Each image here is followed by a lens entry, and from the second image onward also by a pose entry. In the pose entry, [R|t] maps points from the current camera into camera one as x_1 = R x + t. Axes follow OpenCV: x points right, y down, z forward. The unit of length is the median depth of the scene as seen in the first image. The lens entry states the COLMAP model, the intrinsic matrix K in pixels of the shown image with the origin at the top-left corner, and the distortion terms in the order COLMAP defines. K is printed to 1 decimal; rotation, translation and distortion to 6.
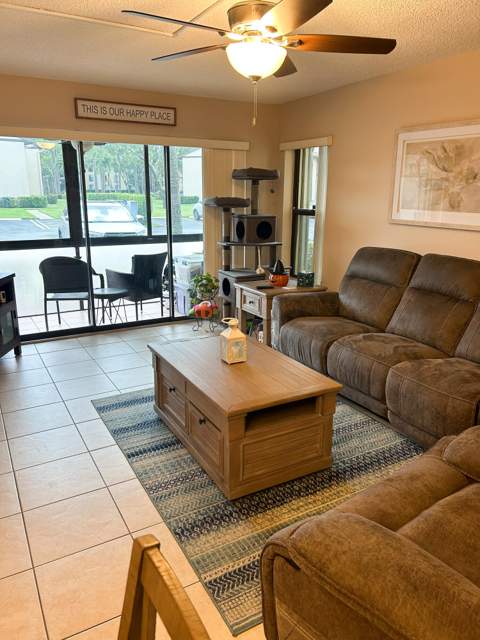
lens RADIAL K [[482.3, 0, 243.4], [0, 482.3, 316.2], [0, 0, 1]] dist [0.026186, -0.019854]
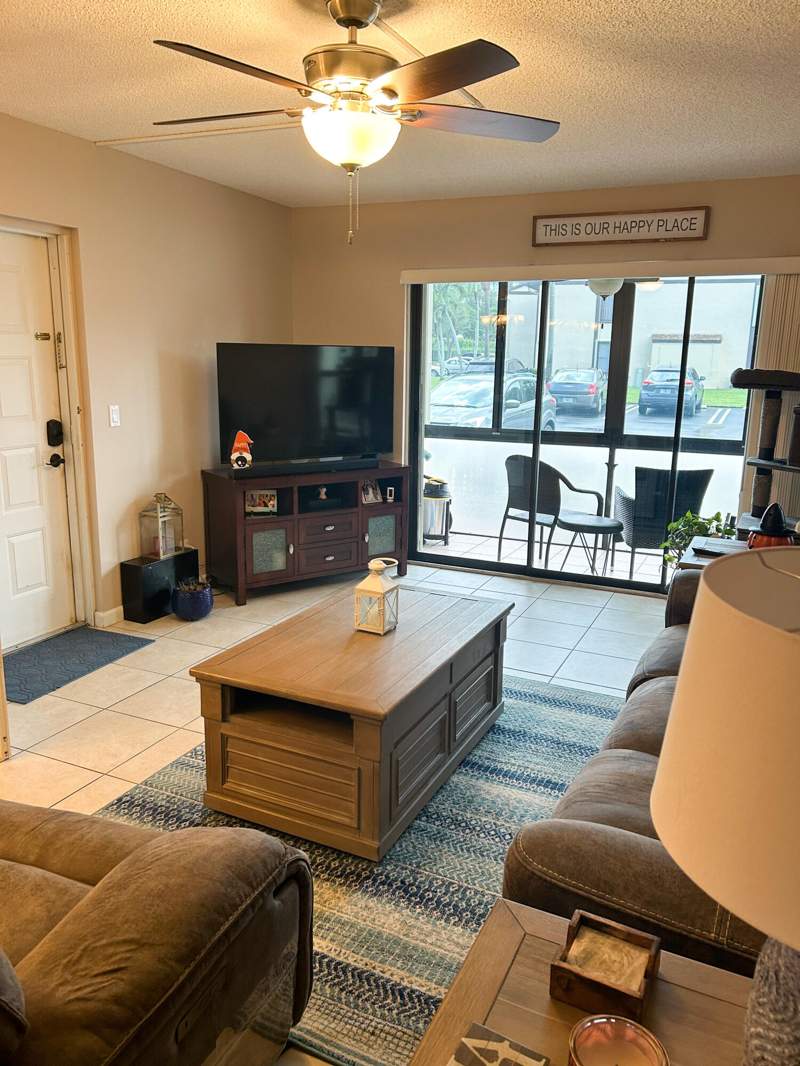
lens RADIAL K [[803.4, 0, 404.8], [0, 803.4, 540.3], [0, 0, 1]] dist [0.026186, -0.019854]
pose [[0.579424, 0.187021, -0.793279, 0.469785], [-0.217465, 0.973506, 0.070671, -0.058129], [0.785479, 0.131562, 0.604743, 0.243933]]
